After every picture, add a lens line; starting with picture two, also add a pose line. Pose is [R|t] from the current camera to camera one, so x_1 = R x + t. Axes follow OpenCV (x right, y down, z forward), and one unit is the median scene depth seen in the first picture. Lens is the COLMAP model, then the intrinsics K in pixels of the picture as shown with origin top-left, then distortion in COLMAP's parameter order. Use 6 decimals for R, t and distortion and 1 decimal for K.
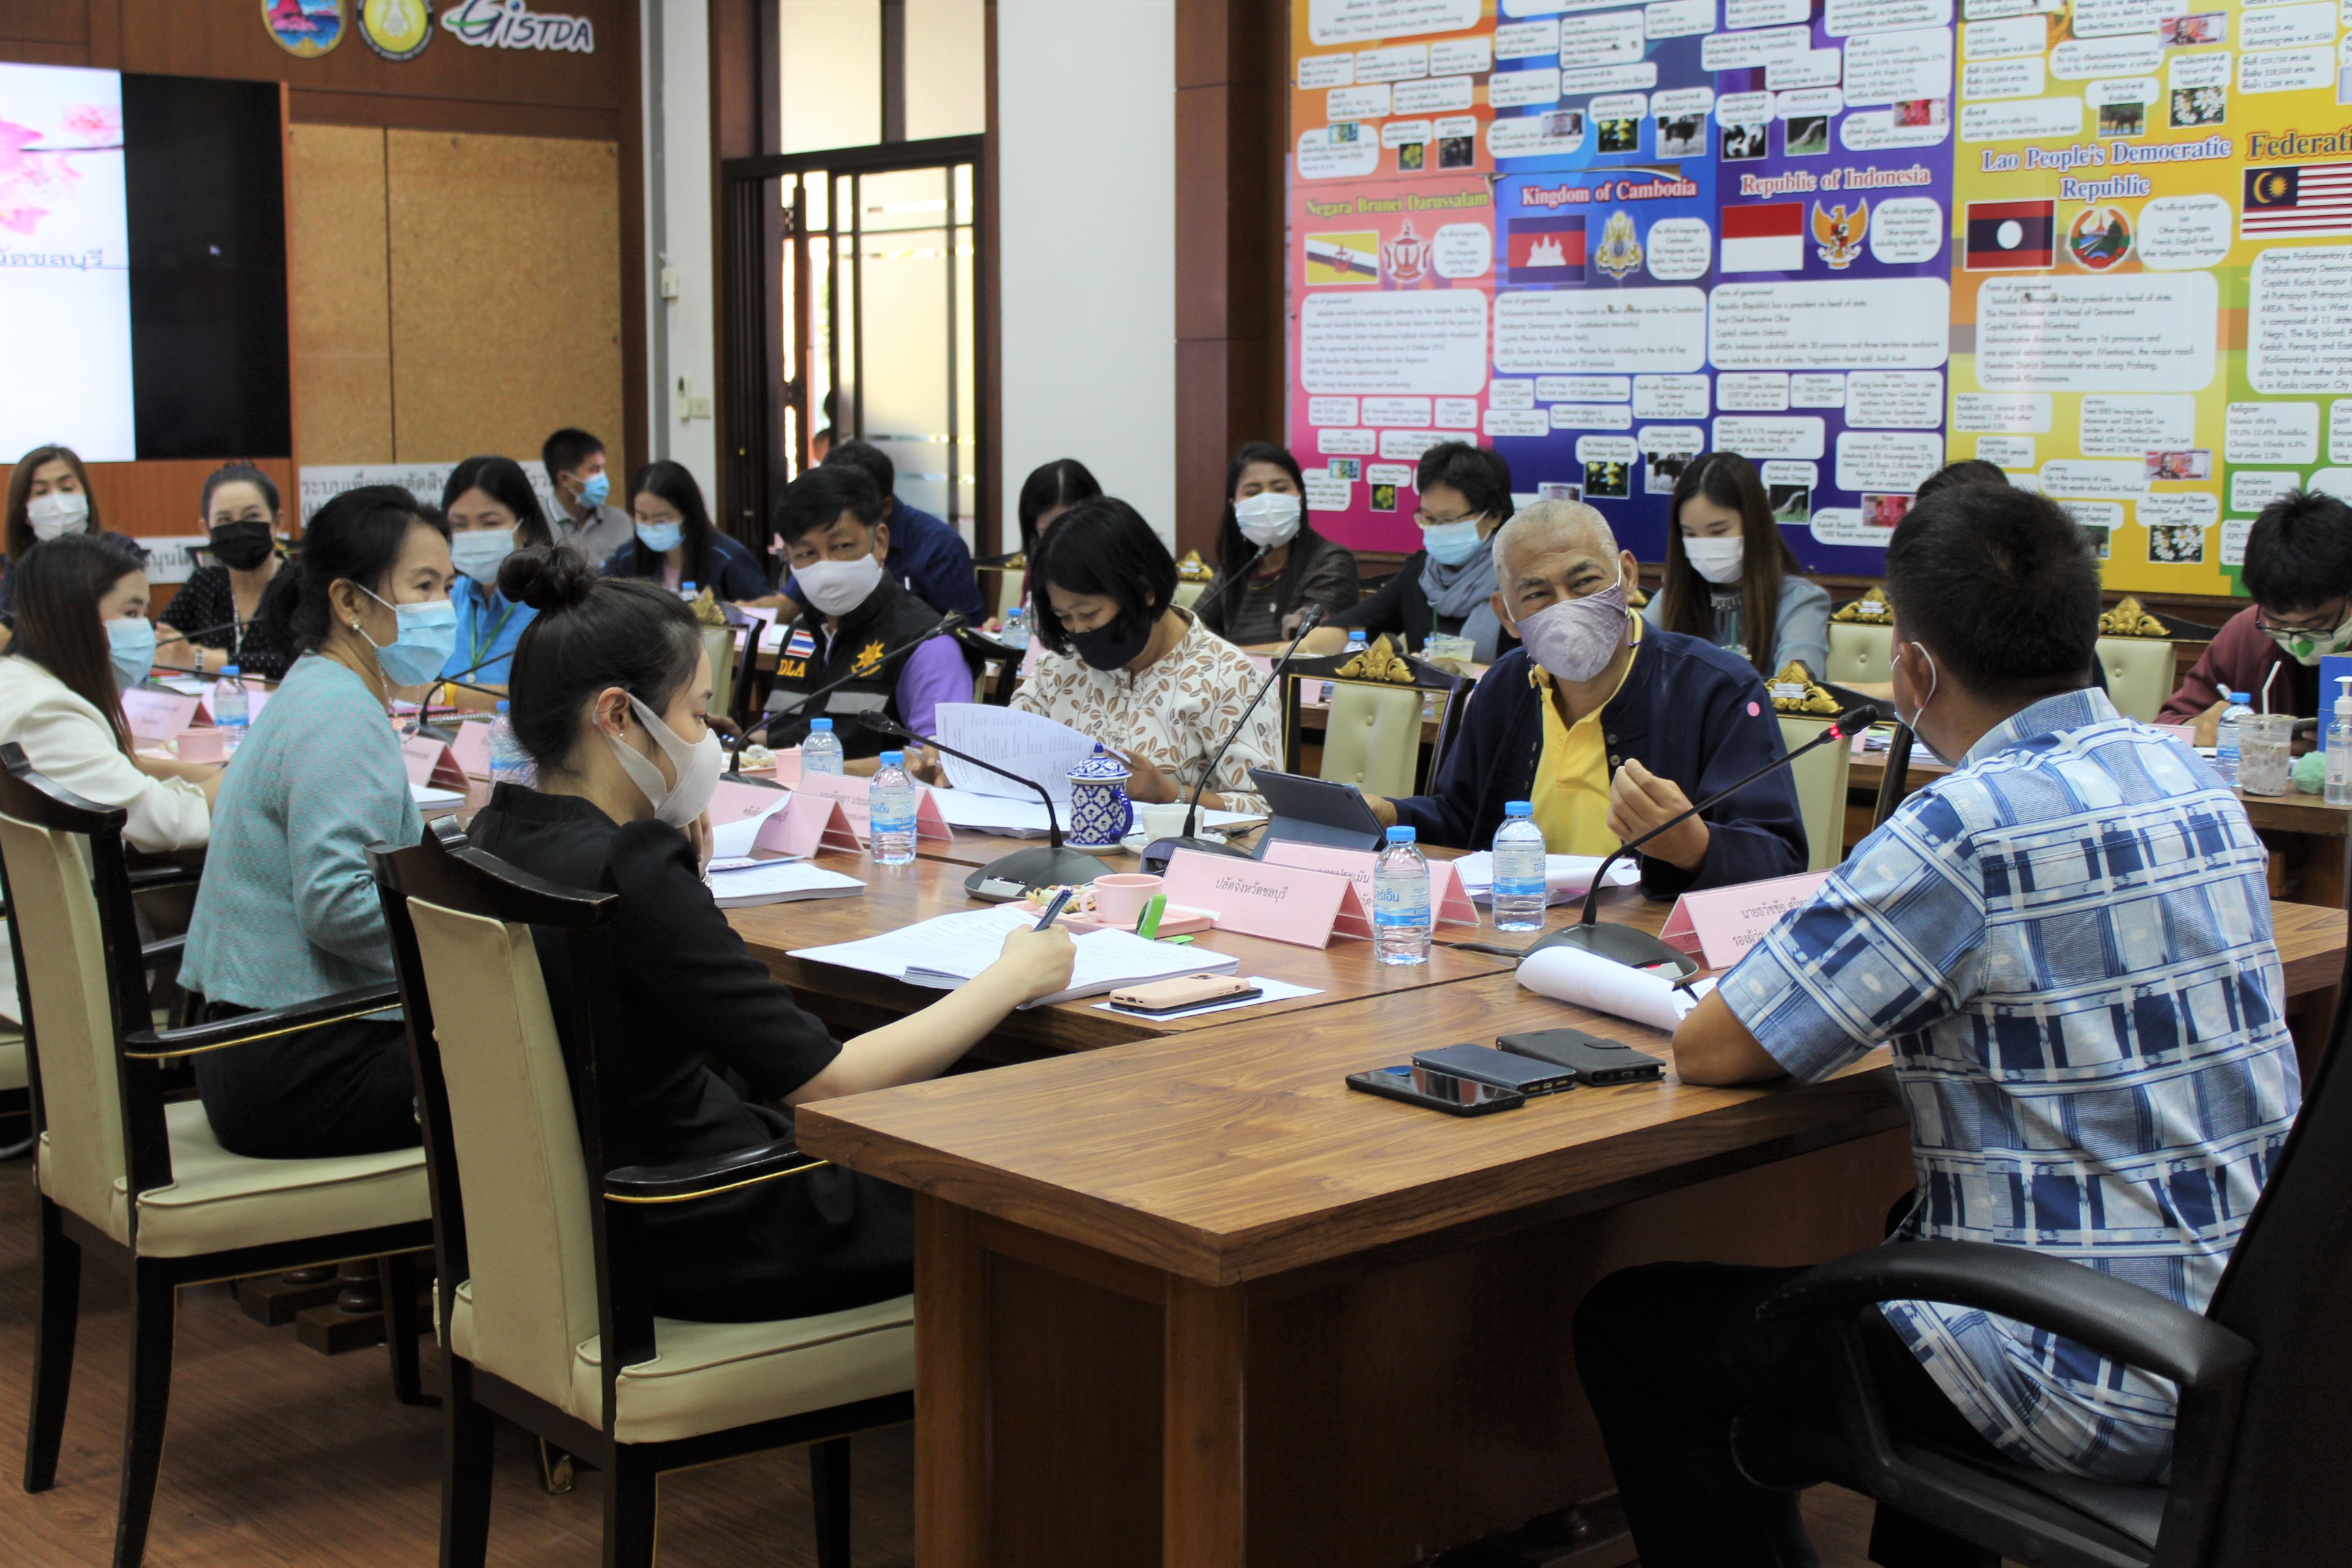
lens RADIAL K [[3274.6, 0, 1175.8], [0, 3274.6, 786.2], [0, 0, 1]] dist [0.048119, 0.000000]
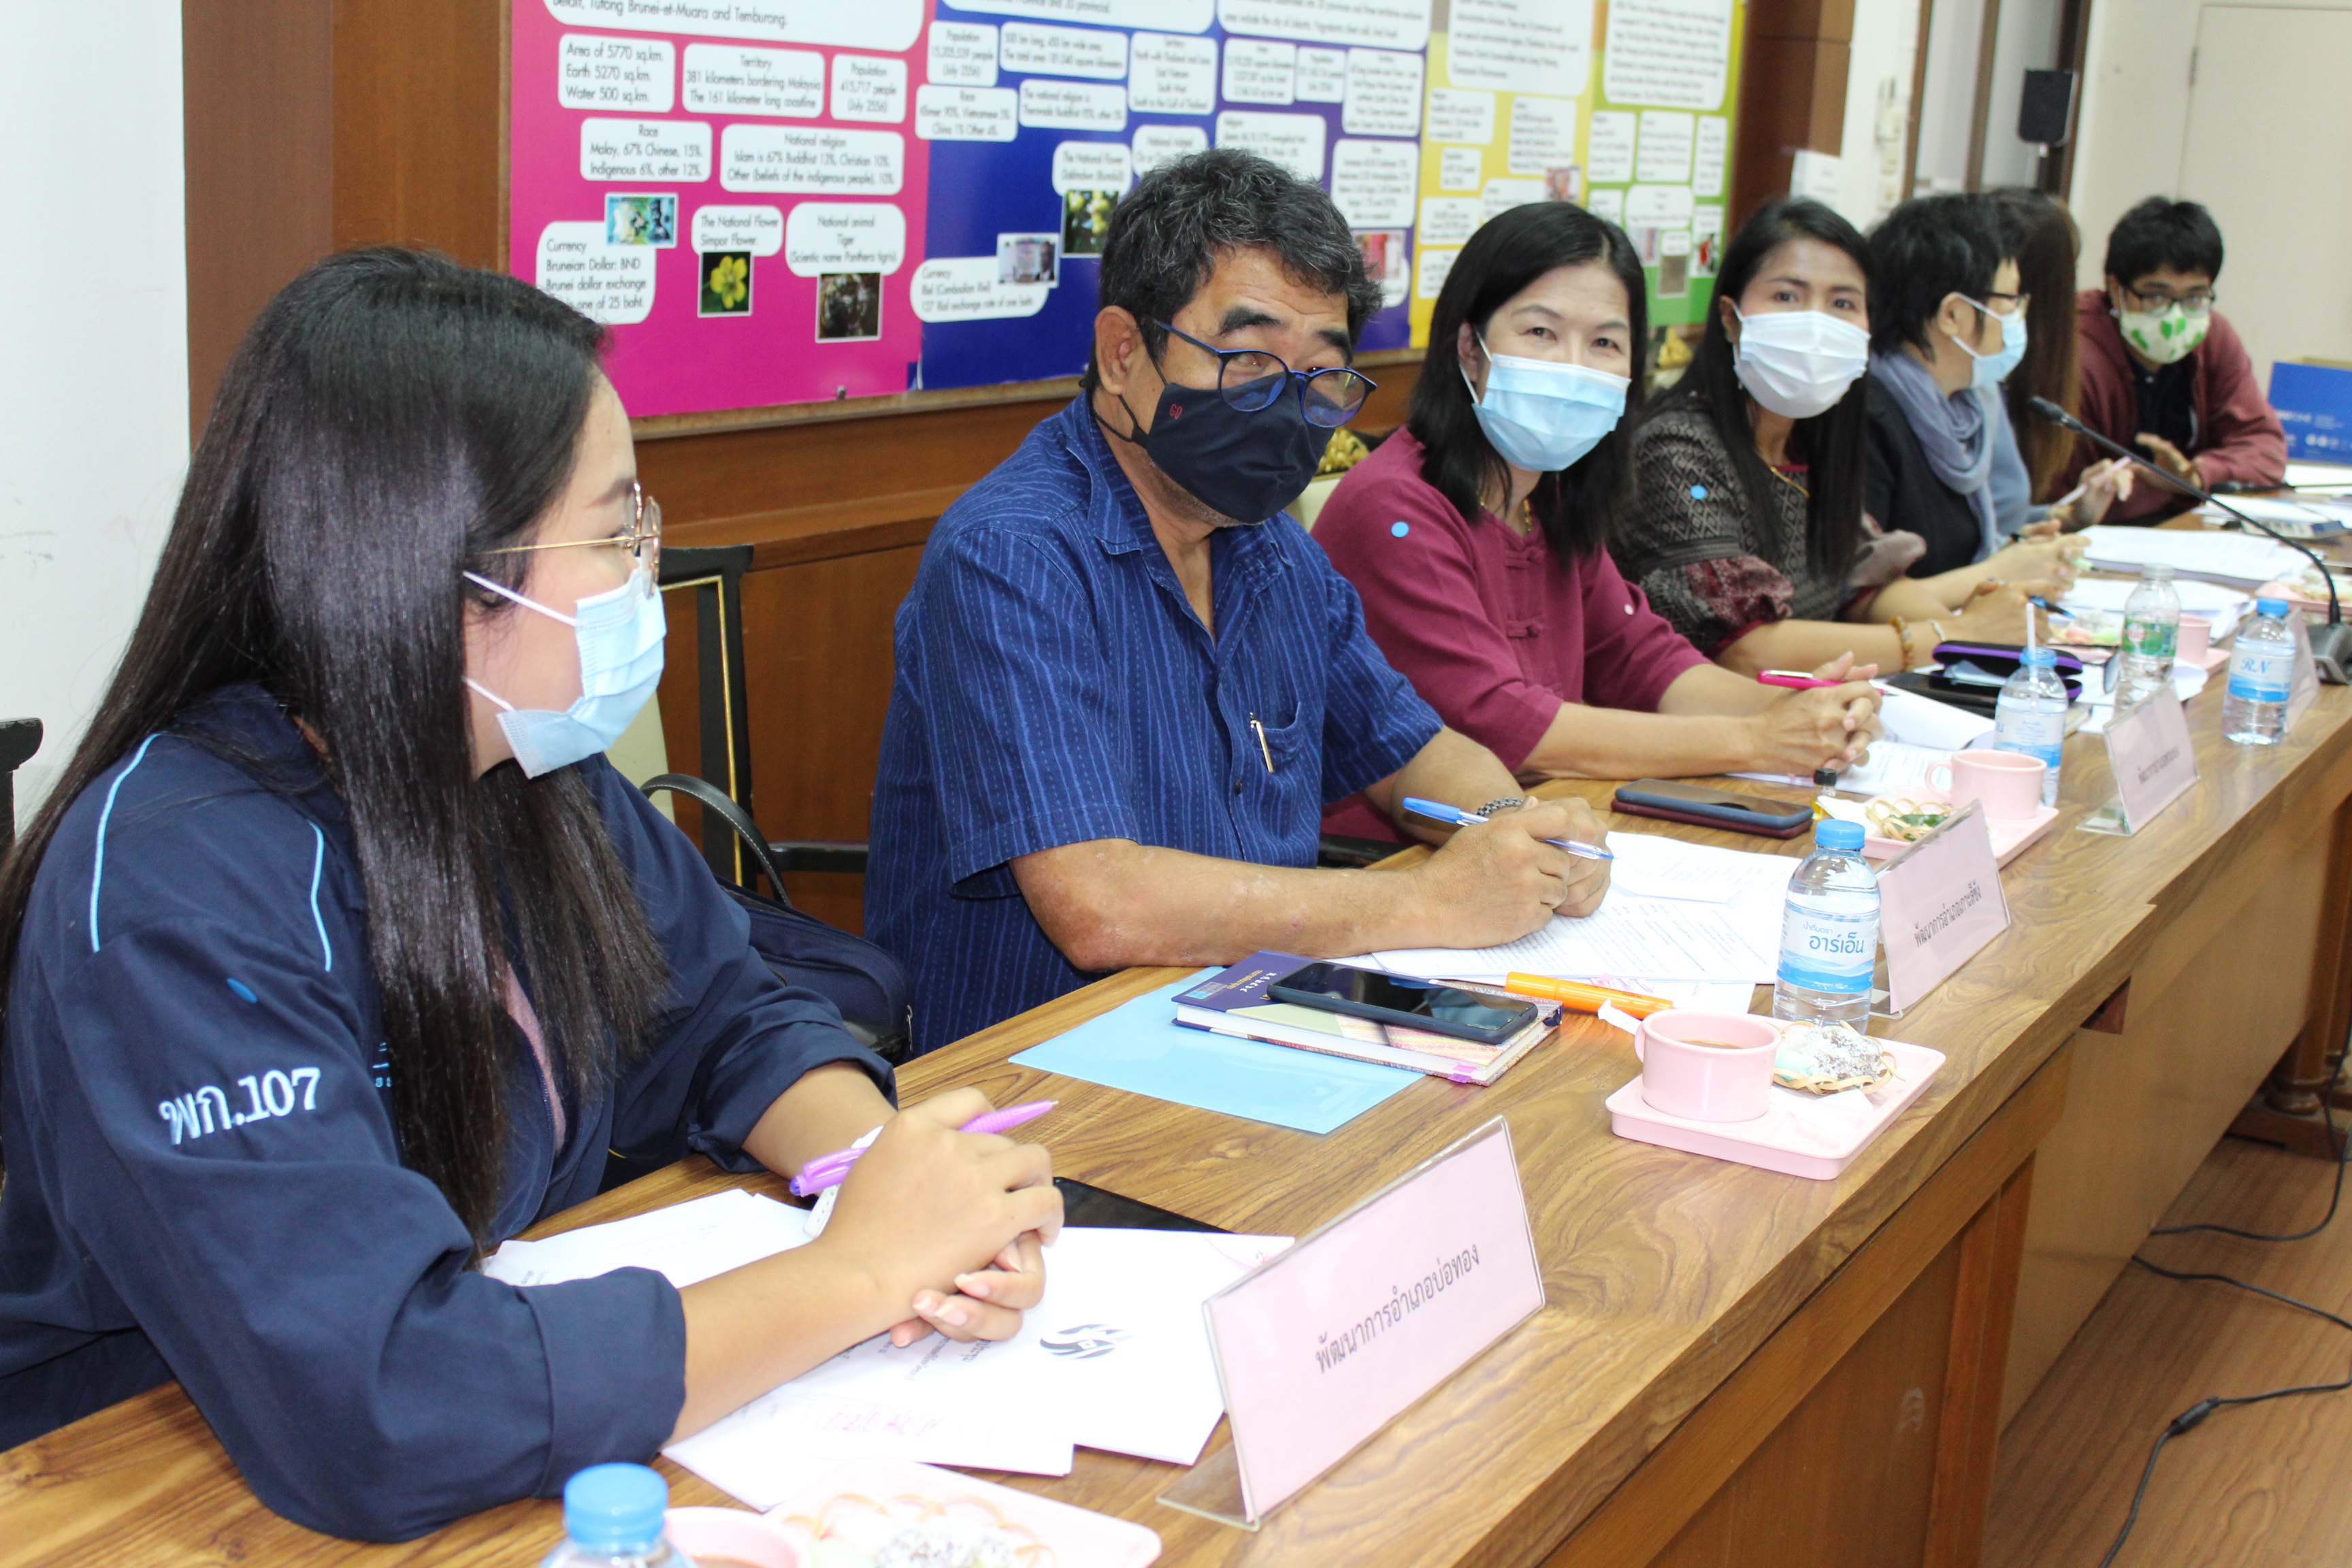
lens RADIAL K [[3147.9, 0, 1174.7], [0, 3147.9, 785.8], [0, 0, 1]] dist [-0.011610, 0.000000]
pose [[-0.324703, -0.200074, 0.924413, -0.368357], [0.080770, 0.967934, 0.237864, -0.124444], [-0.942361, 0.151900, -0.298131, 1.139641]]
